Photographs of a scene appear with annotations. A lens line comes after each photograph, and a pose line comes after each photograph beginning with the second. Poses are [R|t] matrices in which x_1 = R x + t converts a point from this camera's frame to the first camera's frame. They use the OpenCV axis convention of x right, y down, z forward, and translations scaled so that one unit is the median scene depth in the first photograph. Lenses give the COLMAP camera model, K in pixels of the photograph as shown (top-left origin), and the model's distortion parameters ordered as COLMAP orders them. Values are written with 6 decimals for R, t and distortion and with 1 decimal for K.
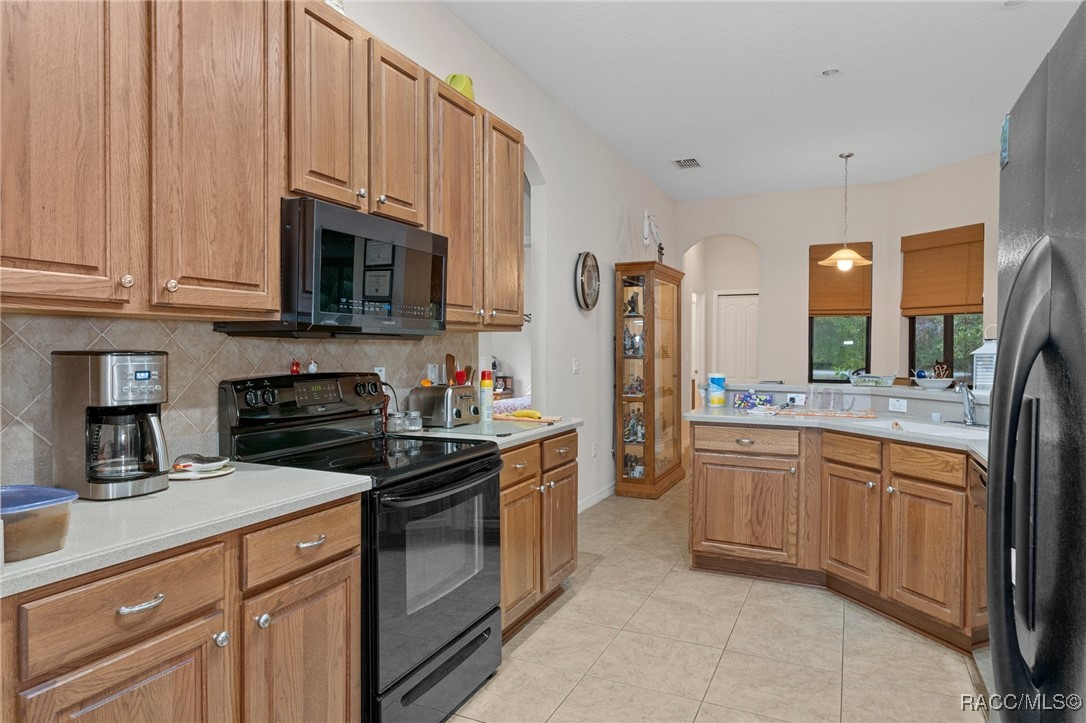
lens RADIAL K [[659.1, 0, 543.0], [0, 659.1, 361.5], [0, 0, 1]] dist [0.000230, -0.000033]
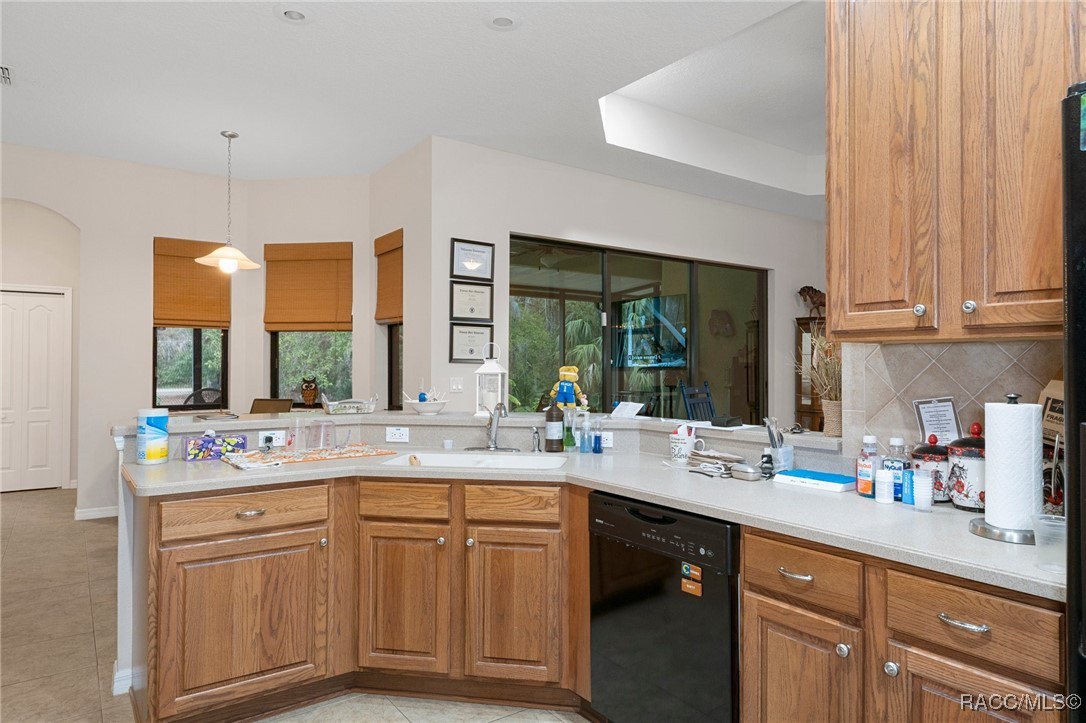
lens RADIAL K [[659.1, 0, 543.0], [0, 659.1, 361.5], [0, 0, 1]] dist [0.000230, -0.000033]
pose [[0.492491, 0.001682, 0.870316, -0.114758], [0.020297, 0.999704, -0.013418, -0.013204], [-0.870081, 0.024273, 0.492311, 0.434182]]
